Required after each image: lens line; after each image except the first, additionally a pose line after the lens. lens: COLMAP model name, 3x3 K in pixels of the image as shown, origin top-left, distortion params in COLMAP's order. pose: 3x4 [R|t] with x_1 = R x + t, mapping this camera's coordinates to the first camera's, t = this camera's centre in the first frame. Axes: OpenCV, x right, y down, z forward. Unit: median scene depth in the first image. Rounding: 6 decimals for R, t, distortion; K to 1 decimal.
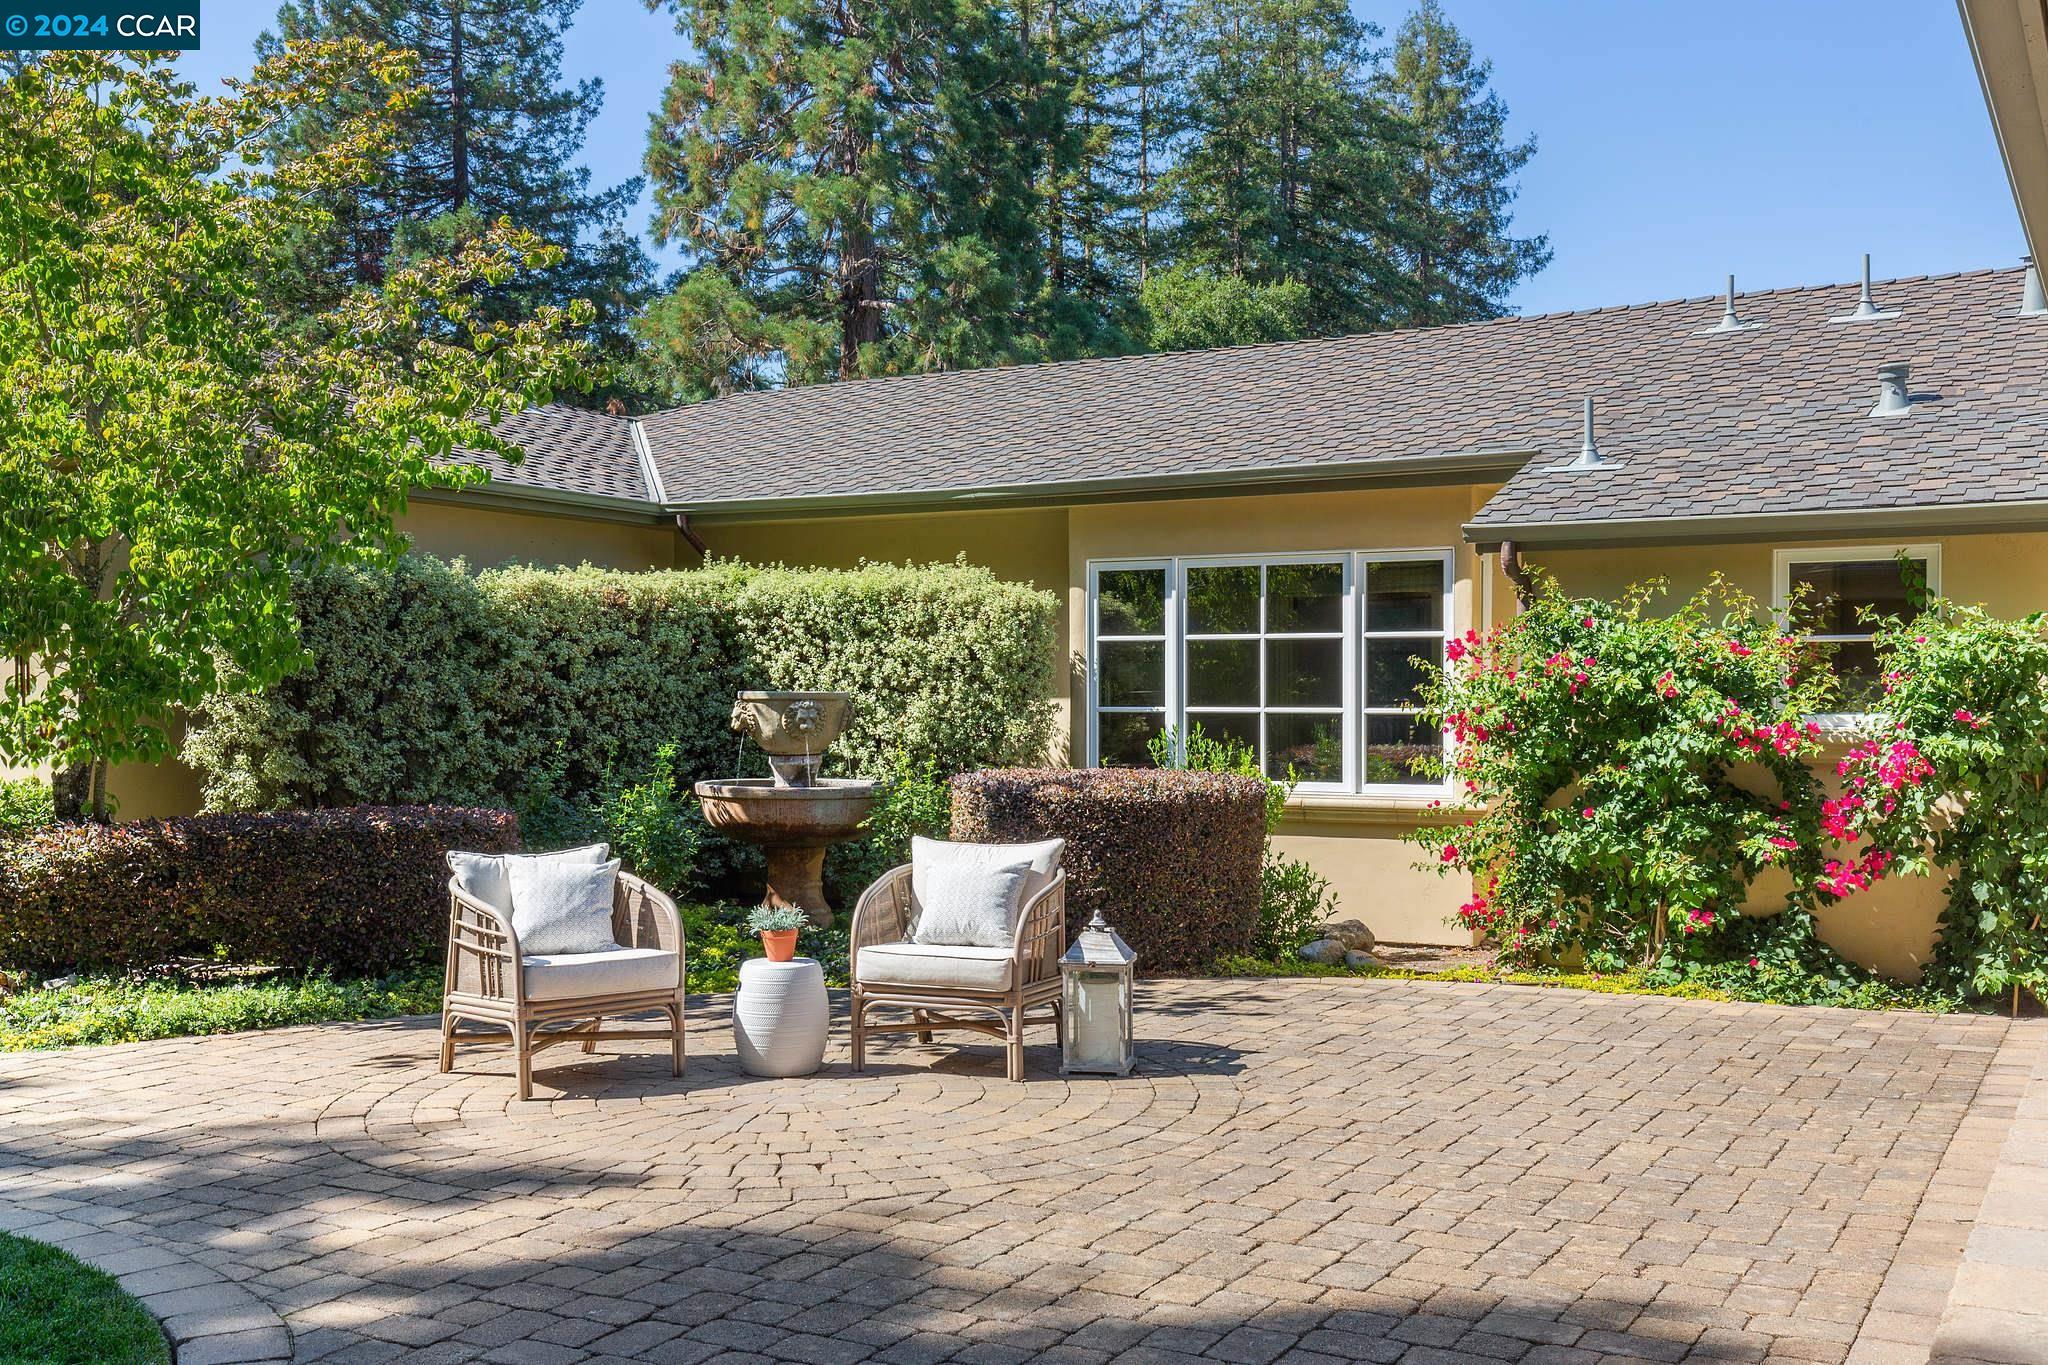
lens RADIAL K [[2067.6, 0, 1008.4], [0, 2067.6, 763.9], [0, 0, 1]] dist [-0.007599, 0.000000]
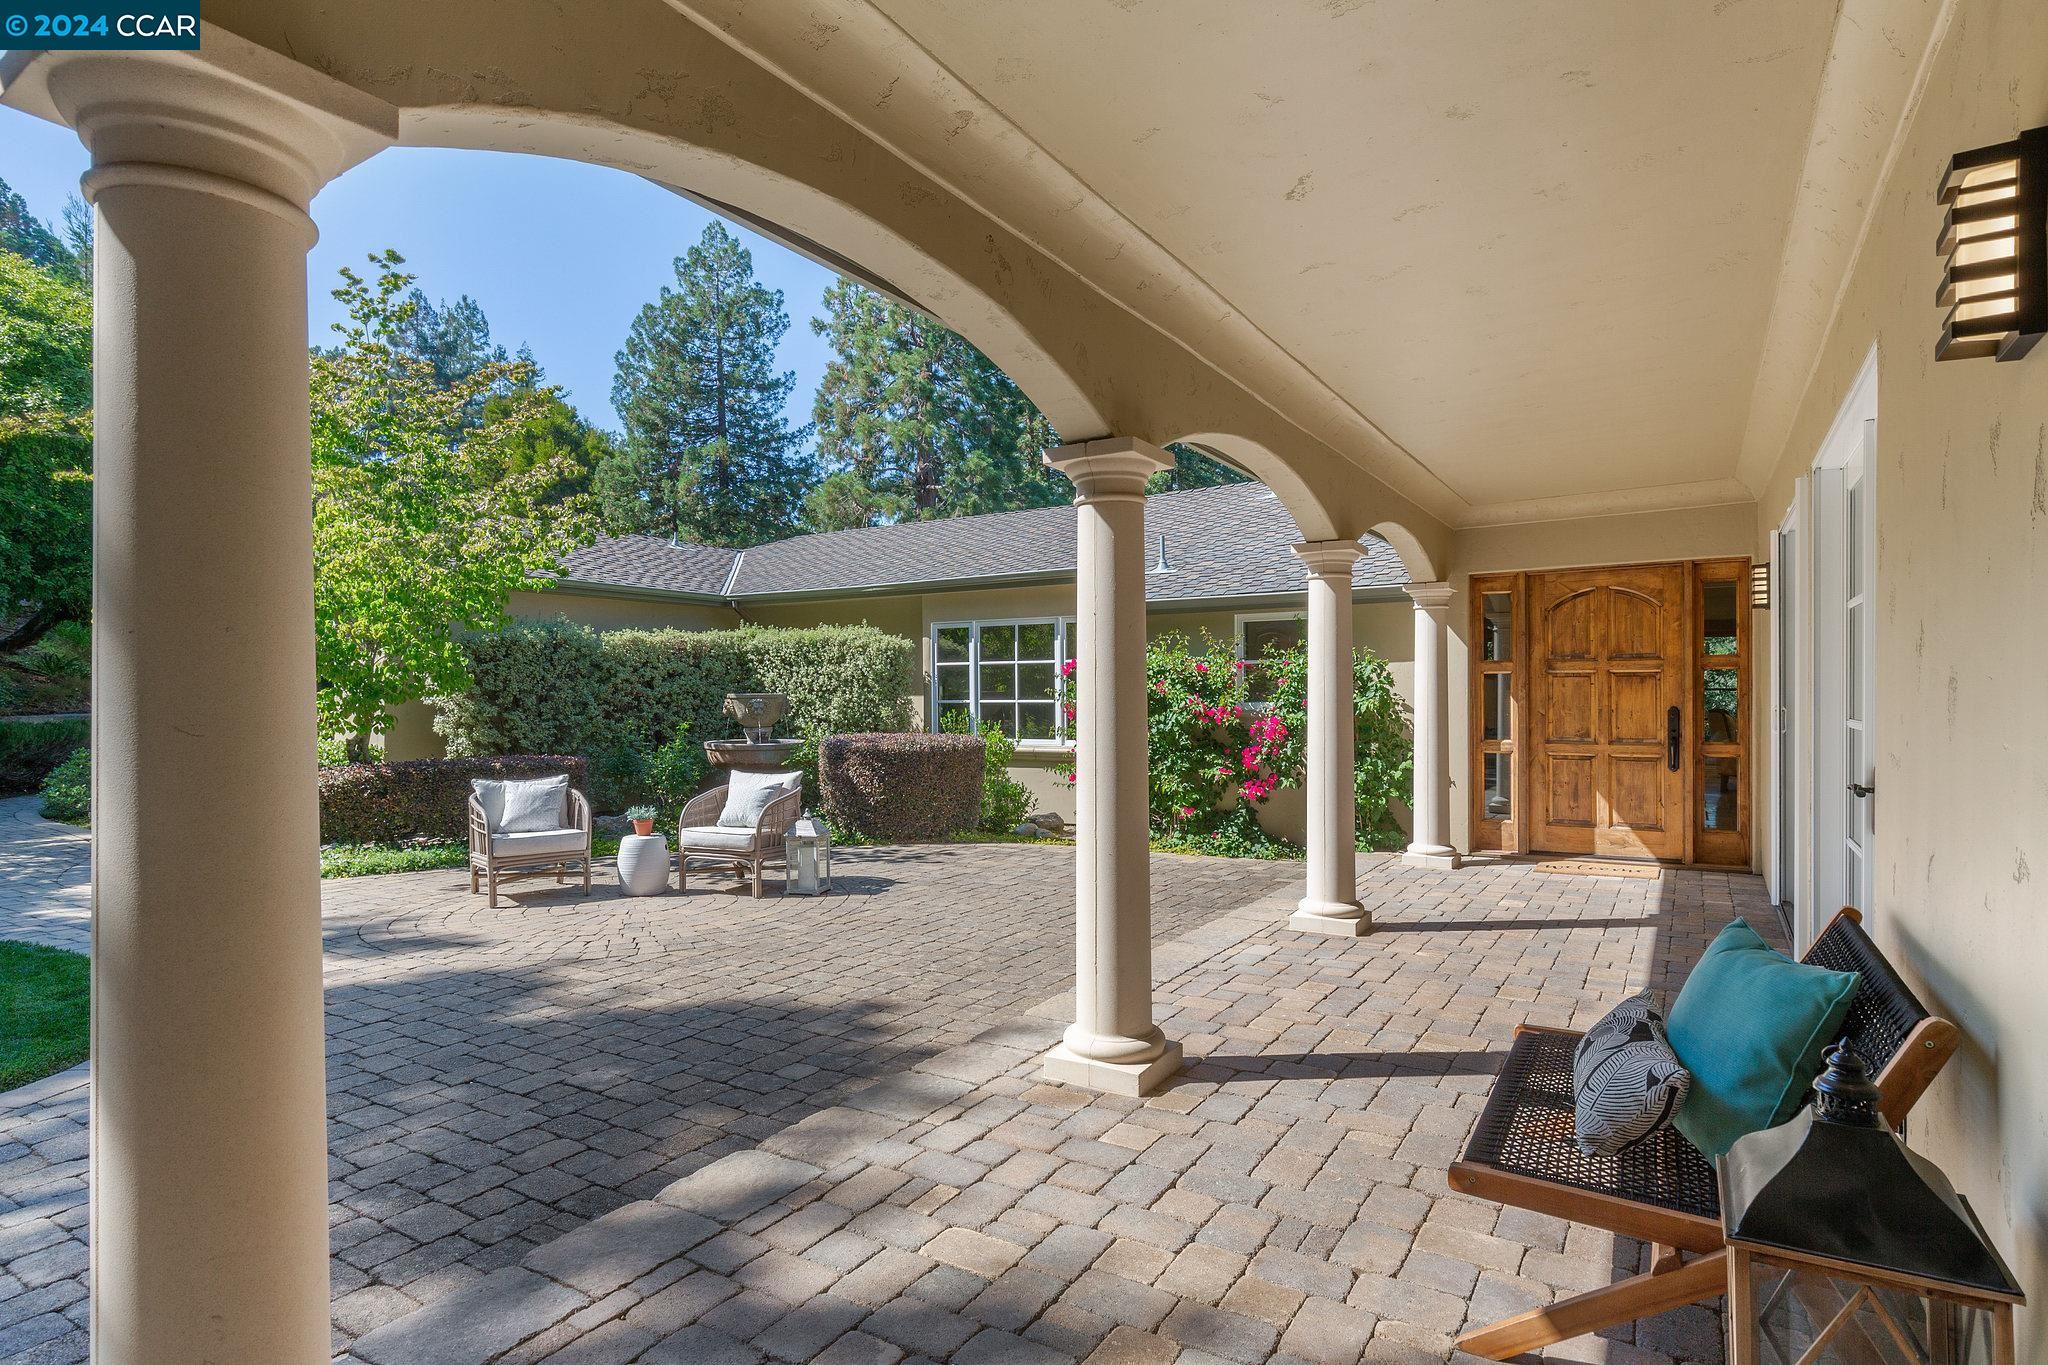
lens RADIAL K [[1091.9, 0, 967.9], [0, 1091.9, 723.1], [0, 0, 1]] dist [-0.003013, 0.000680]
pose [[0.998937, -0.006807, -0.045597, 0.123647], [0.006584, 0.999966, -0.005026, -0.001137], [0.045630, 0.004721, 0.998947, -0.002096]]
